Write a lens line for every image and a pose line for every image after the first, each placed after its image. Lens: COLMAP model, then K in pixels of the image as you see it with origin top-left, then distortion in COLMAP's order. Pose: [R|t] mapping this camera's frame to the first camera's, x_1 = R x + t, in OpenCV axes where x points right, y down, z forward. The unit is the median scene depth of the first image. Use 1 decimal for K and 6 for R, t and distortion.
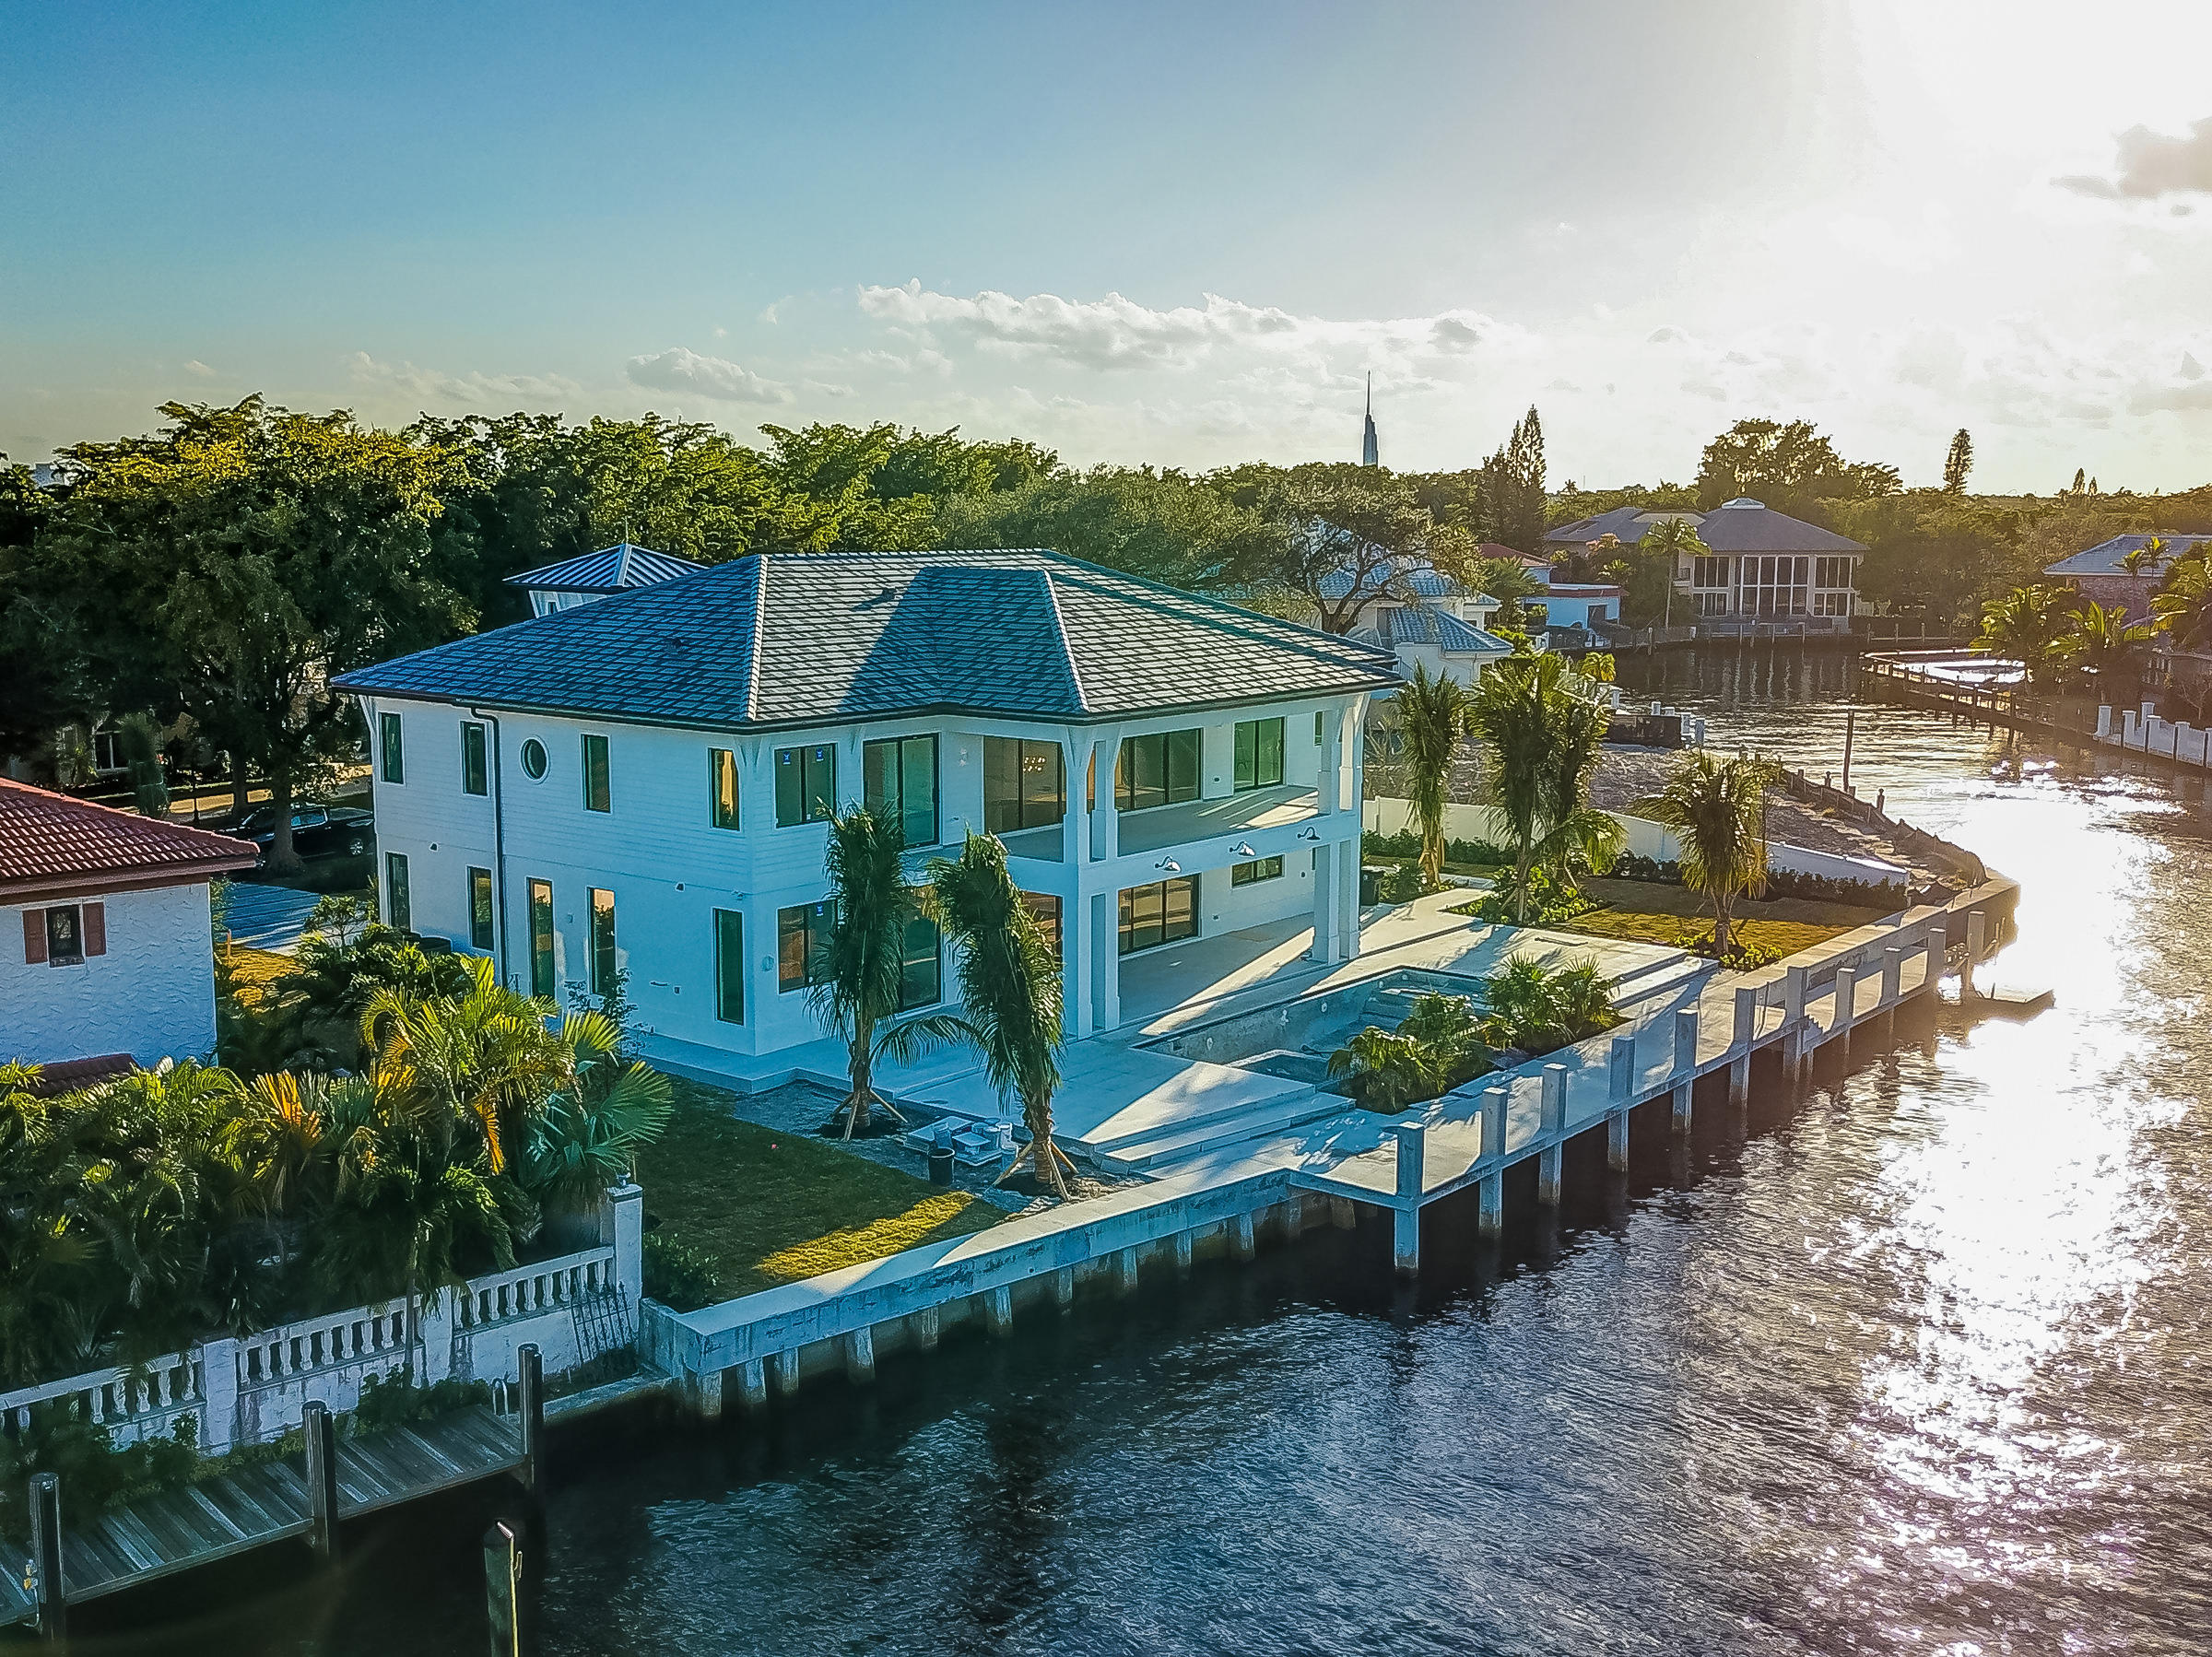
lens RADIAL K [[2117.5, 0, 1106.0], [0, 2117.5, 828.5], [0, 0, 1]] dist [-0.003718, 0.000937]
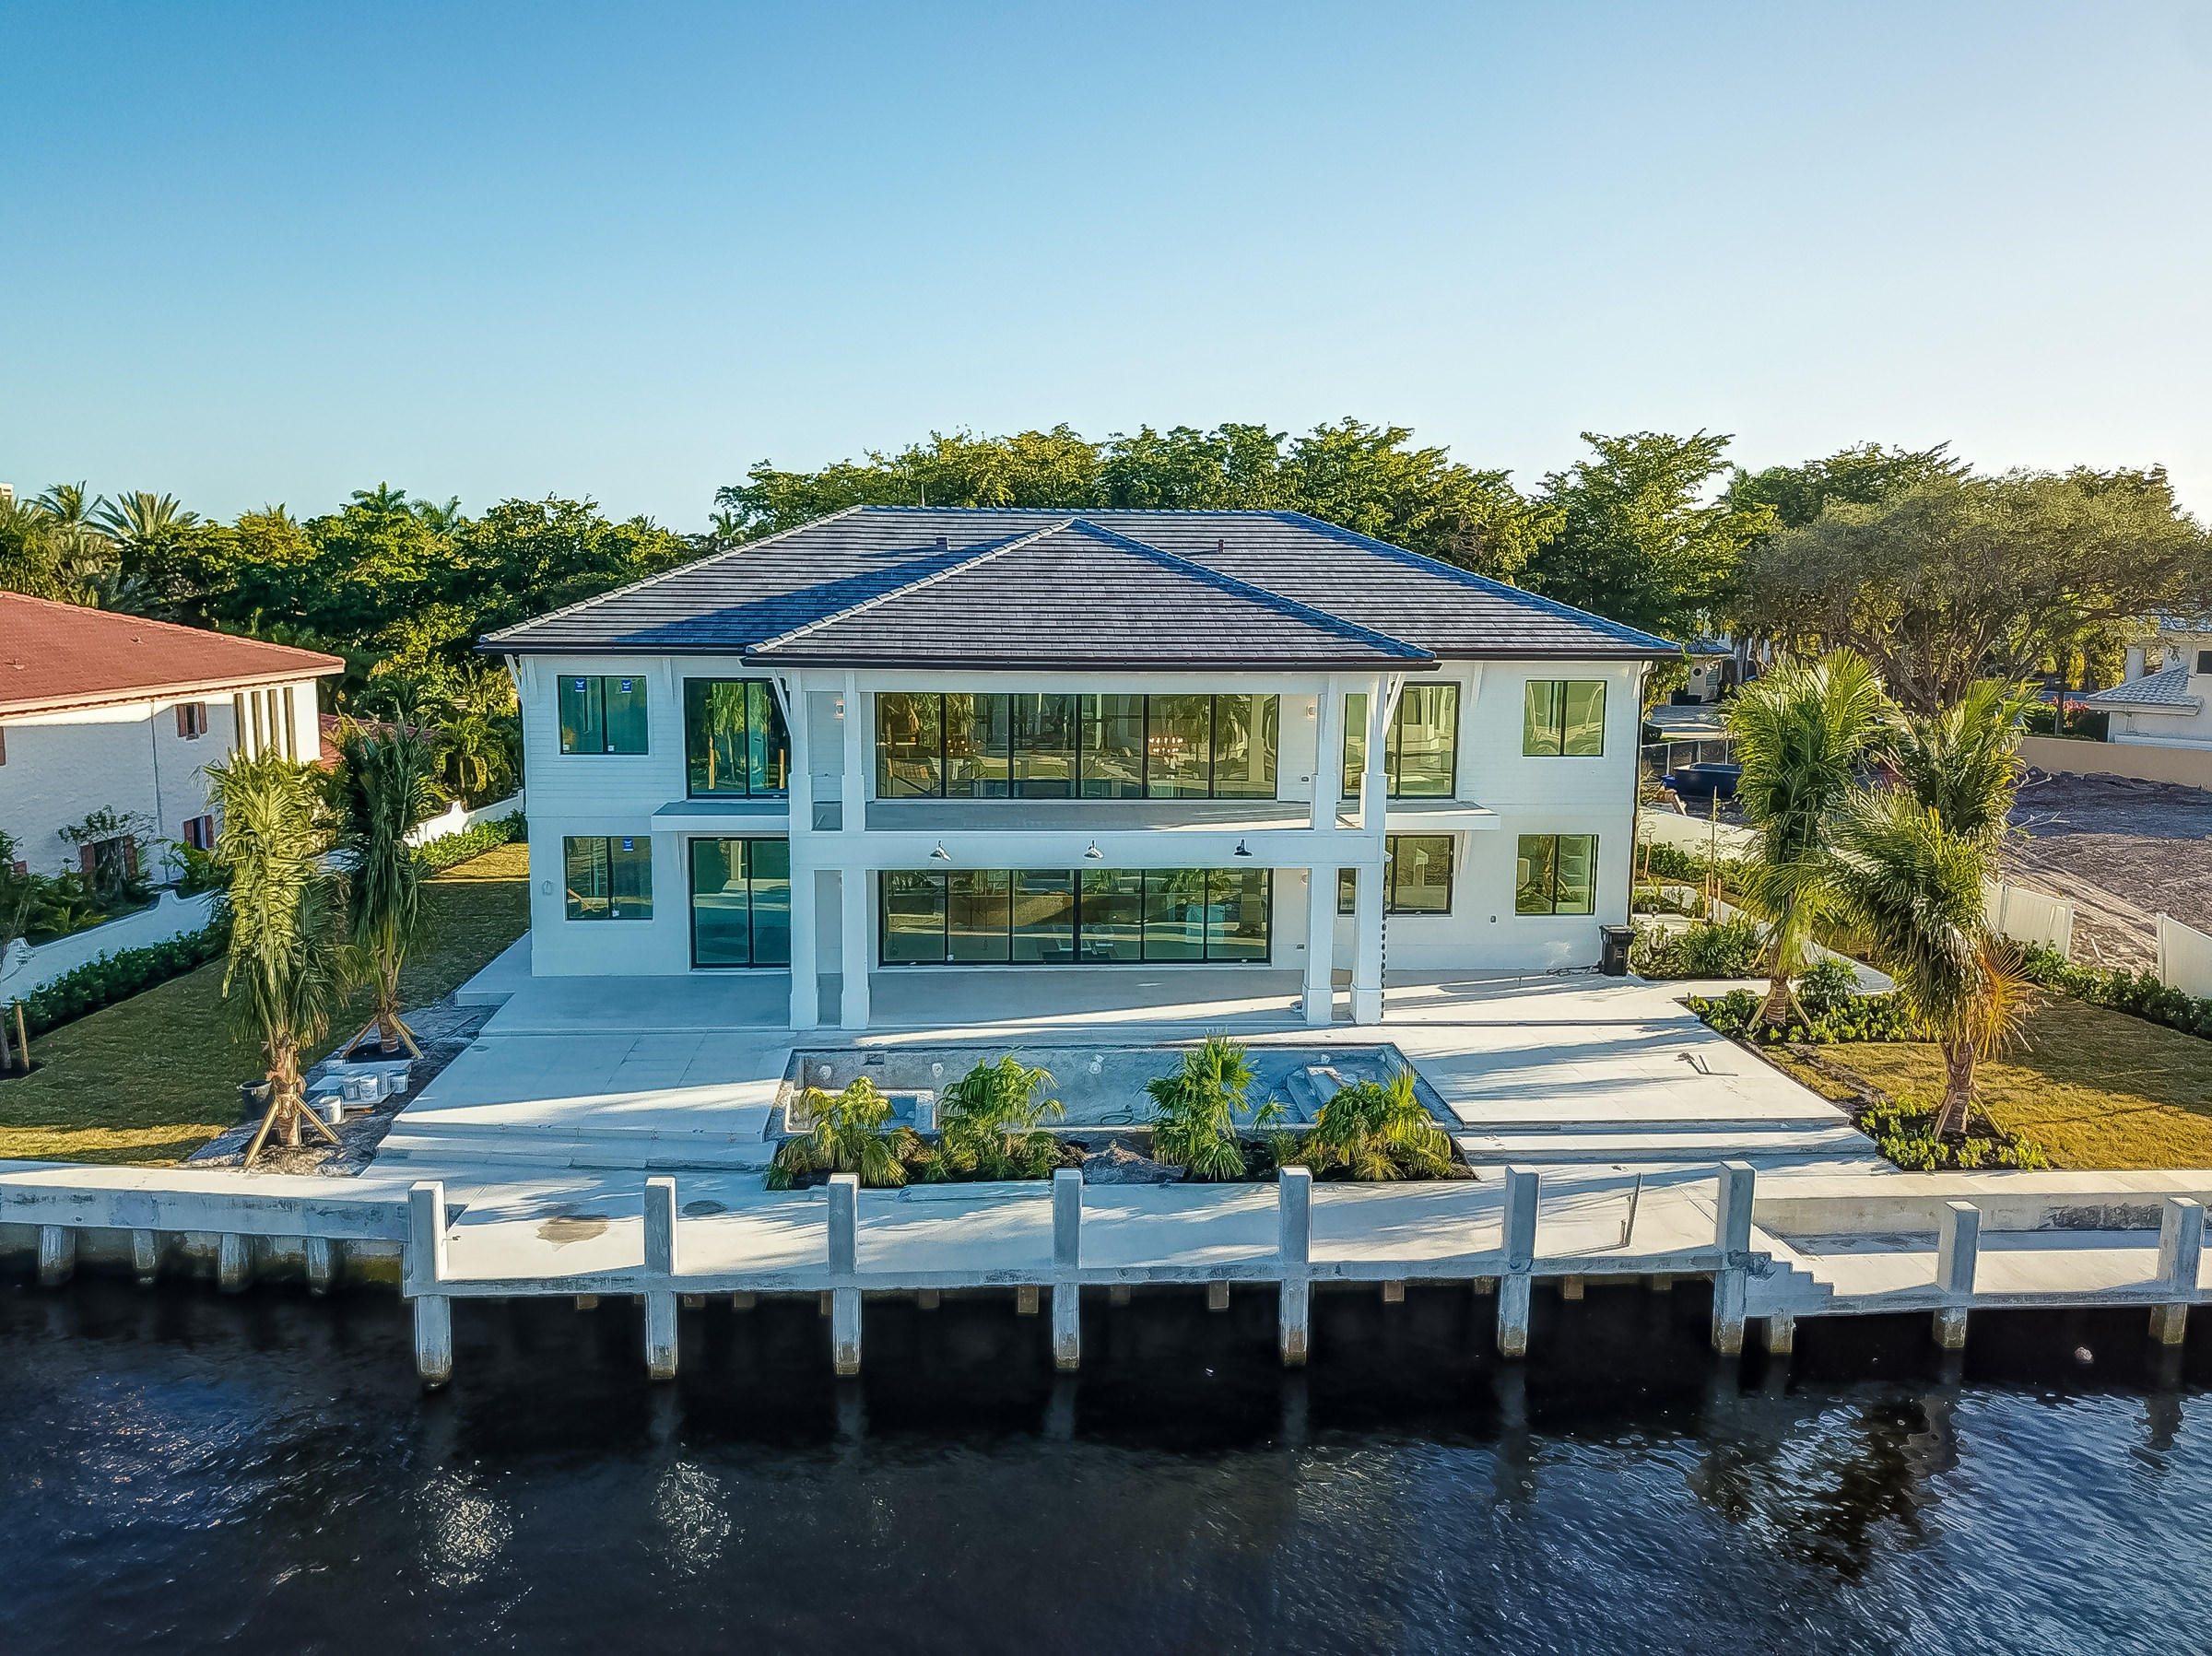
lens RADIAL K [[1683.3, 0, 1094.8], [0, 1683.3, 836.7], [0, 0, 1]] dist [-0.009475, 0.002089]
pose [[0.691656, 0.117904, -0.712538, 0.715343], [-0.116851, 0.991855, 0.050696, -0.039831], [0.712712, 0.048197, 0.699799, 0.749367]]
